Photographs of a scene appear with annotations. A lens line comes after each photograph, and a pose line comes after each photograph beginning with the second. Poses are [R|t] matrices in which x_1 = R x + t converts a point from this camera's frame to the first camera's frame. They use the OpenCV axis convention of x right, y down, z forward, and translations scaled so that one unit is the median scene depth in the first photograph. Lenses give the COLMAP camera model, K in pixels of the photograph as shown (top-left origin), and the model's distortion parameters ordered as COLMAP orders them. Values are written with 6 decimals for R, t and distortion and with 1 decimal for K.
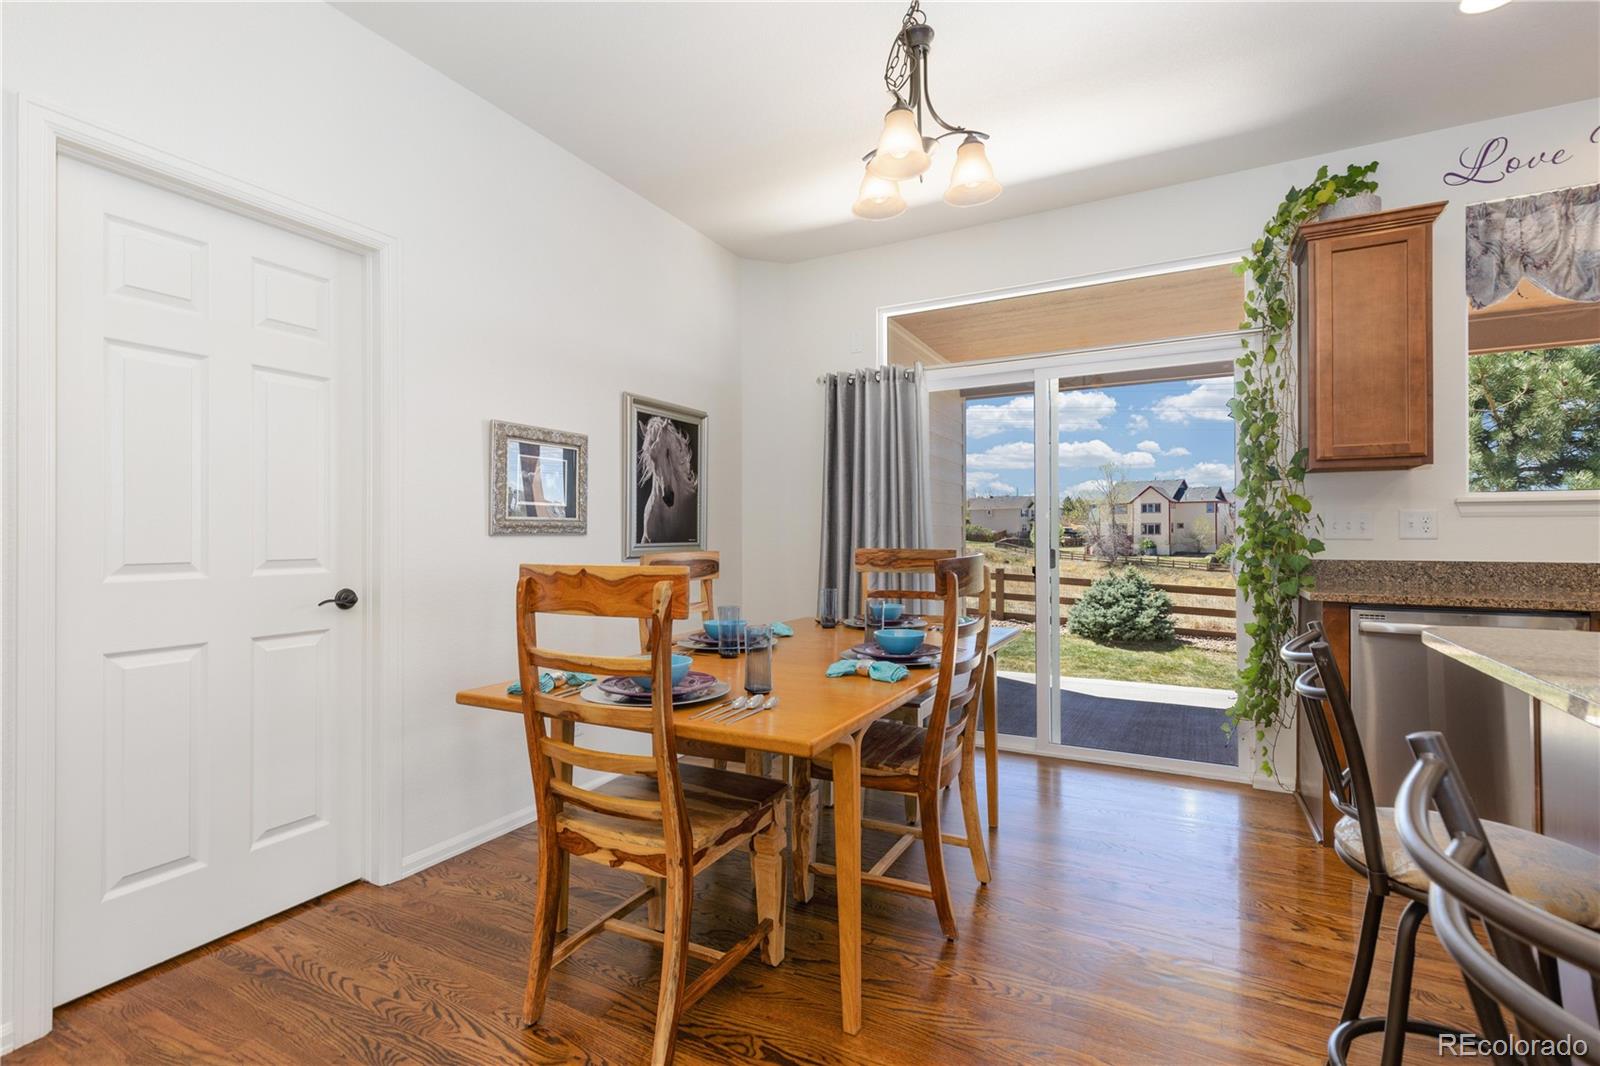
lens RADIAL K [[731.0, 0, 794.1], [0, 731.0, 531.0], [0, 0, 1]] dist [0.011530, -0.002848]
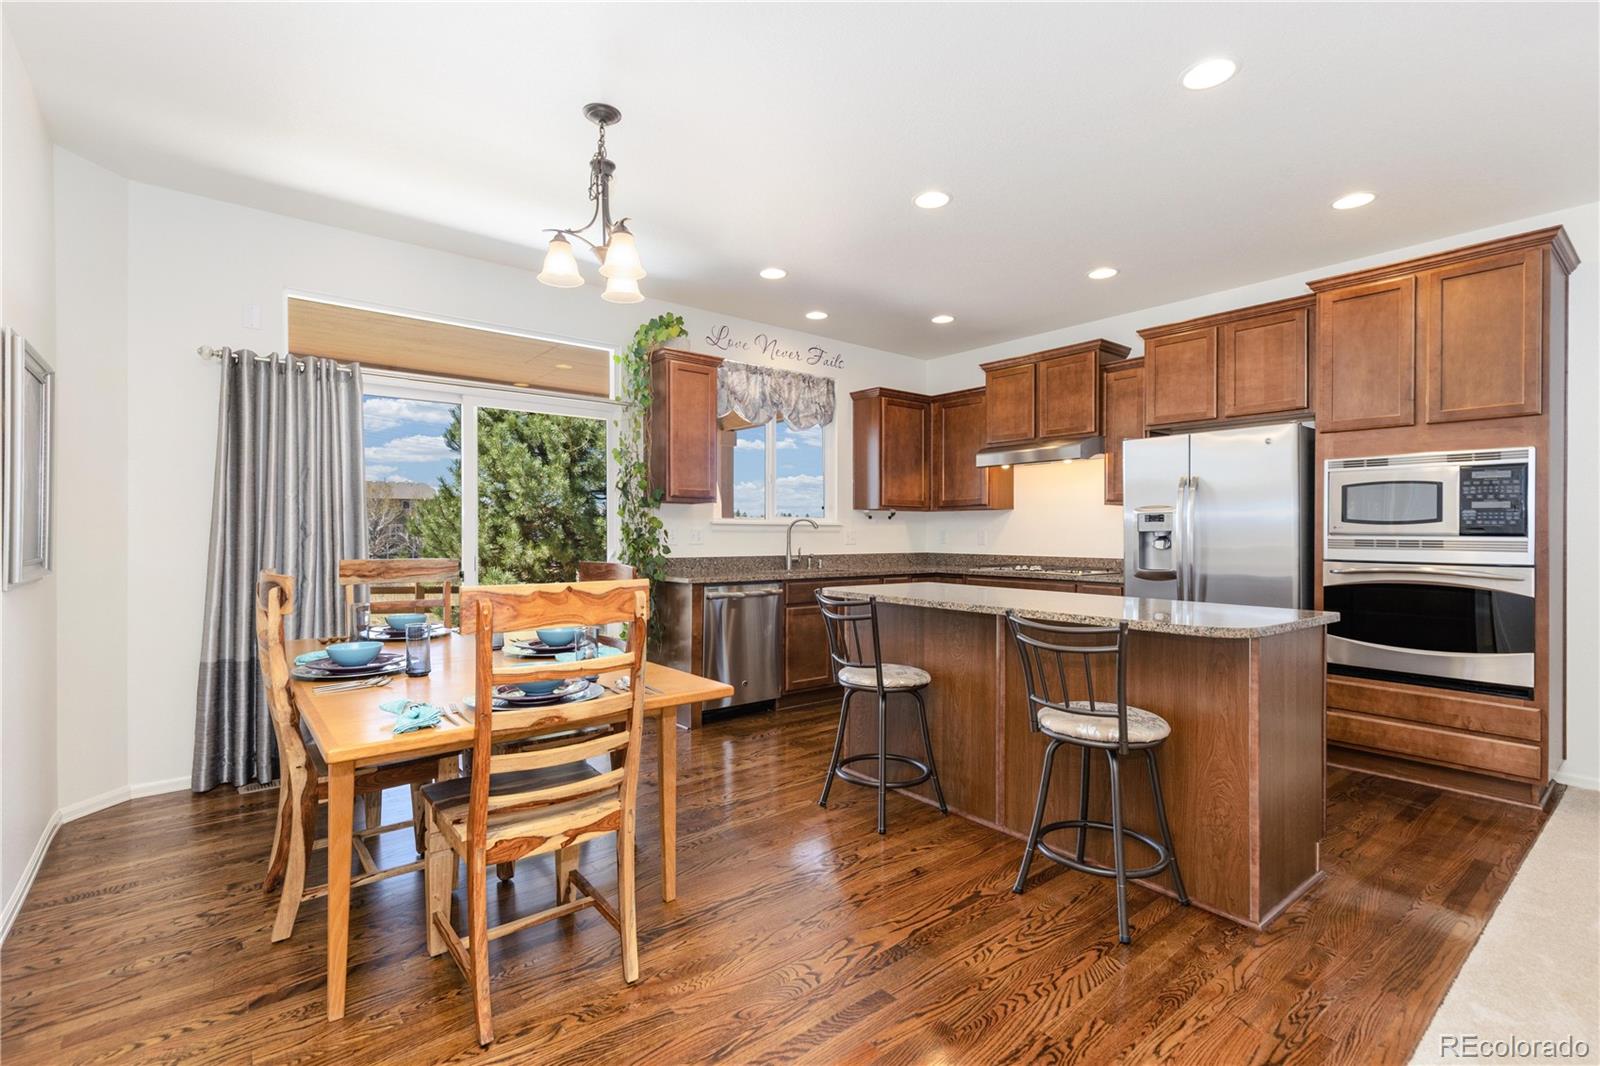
lens RADIAL K [[731.0, 0, 795.2], [0, 731.0, 531.3], [0, 0, 1]] dist [0.011530, -0.002848]
pose [[0.388277, 0.005919, 0.921524, -0.592148], [-0.009238, 0.999954, -0.002531, -0.016895], [-0.921496, -0.007530, 0.388314, 0.117516]]
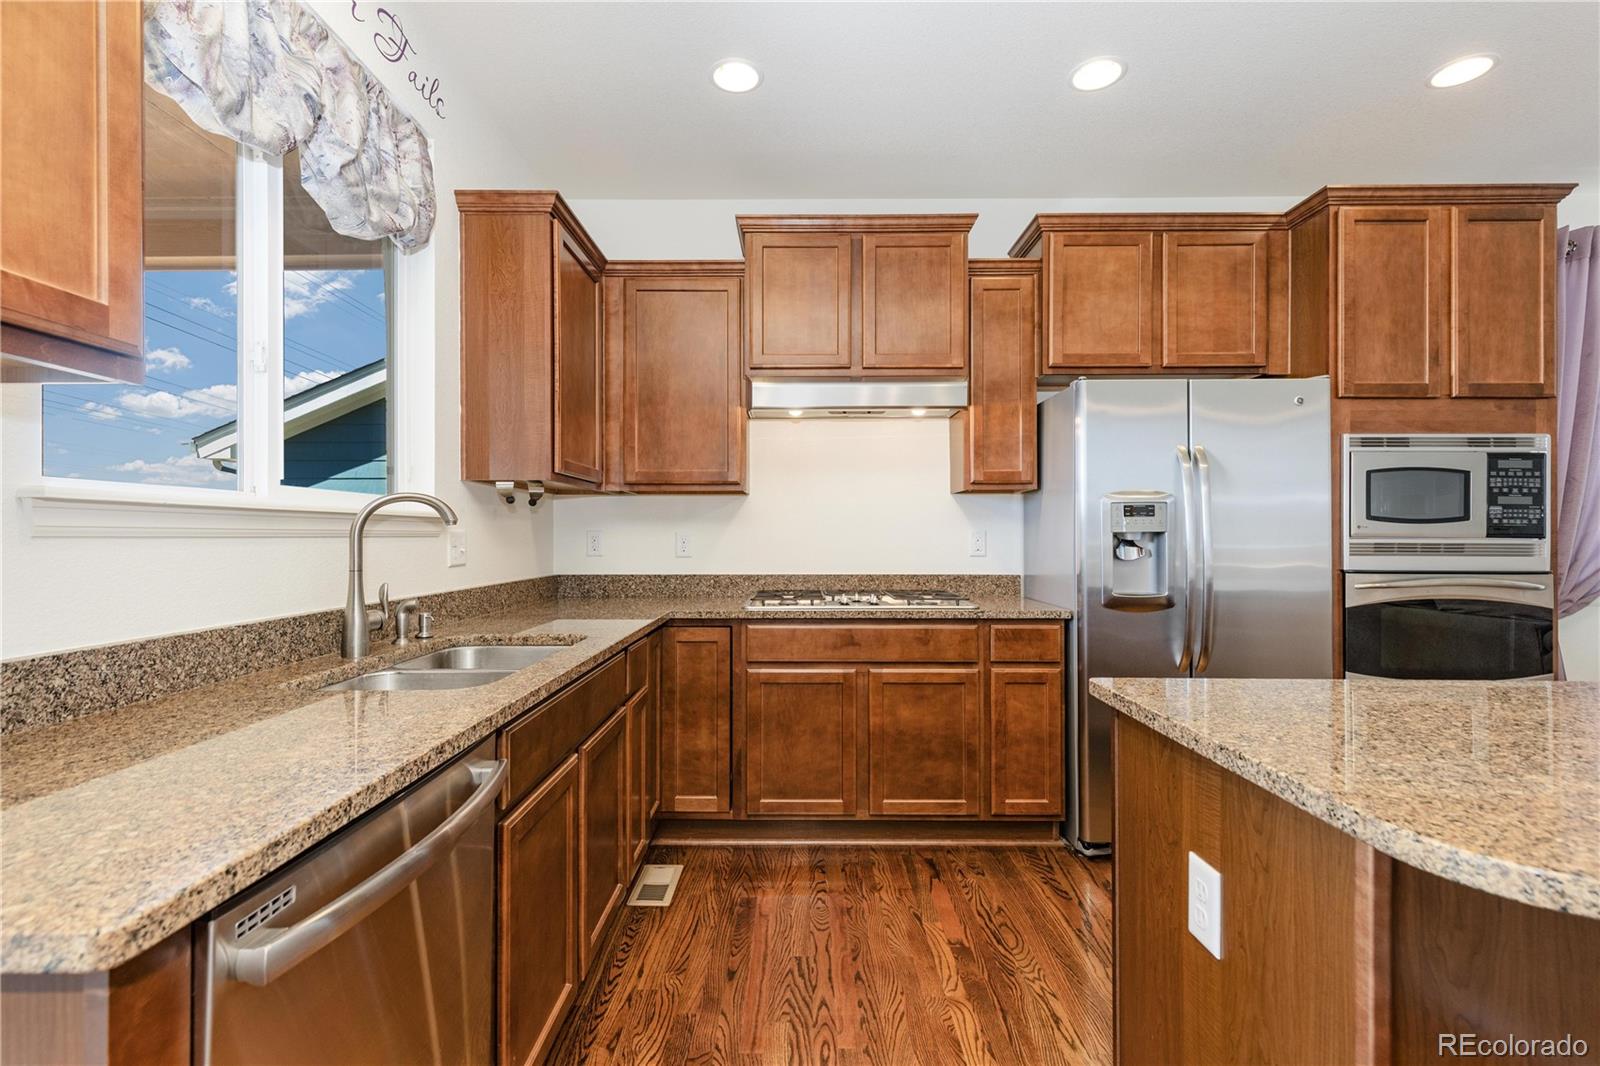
lens RADIAL K [[731.0, 0, 794.1], [0, 731.0, 528.2], [0, 0, 1]] dist [0.011530, -0.002848]
pose [[-0.468654, 0.010677, 0.883317, 0.361669], [-0.003607, 0.999895, -0.014000, -0.017862], [-0.883374, -0.009747, -0.468566, 0.765124]]
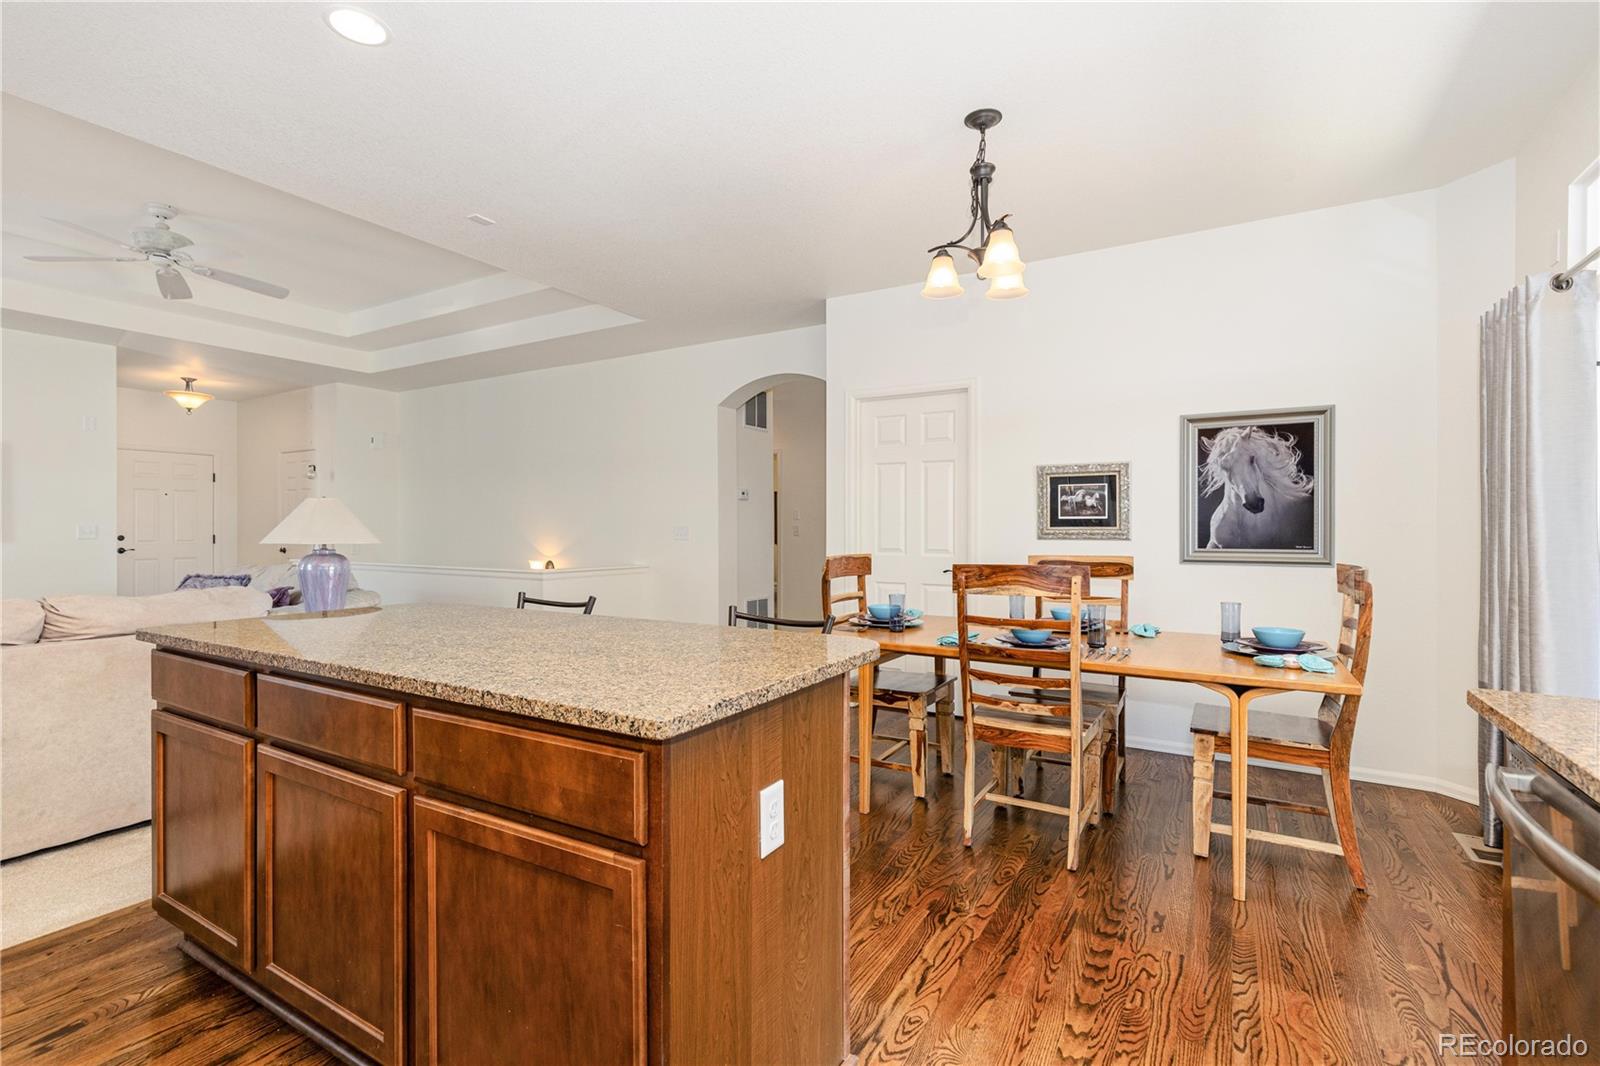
lens RADIAL K [[731.0, 0, 790.3], [0, 731.0, 528.2], [0, 0, 1]] dist [0.011530, -0.002848]
pose [[-0.047195, 0.002374, -0.998883, 0.997281], [0.004586, 0.999987, 0.002160, -0.020551], [0.998875, -0.004479, -0.047205, 0.470439]]
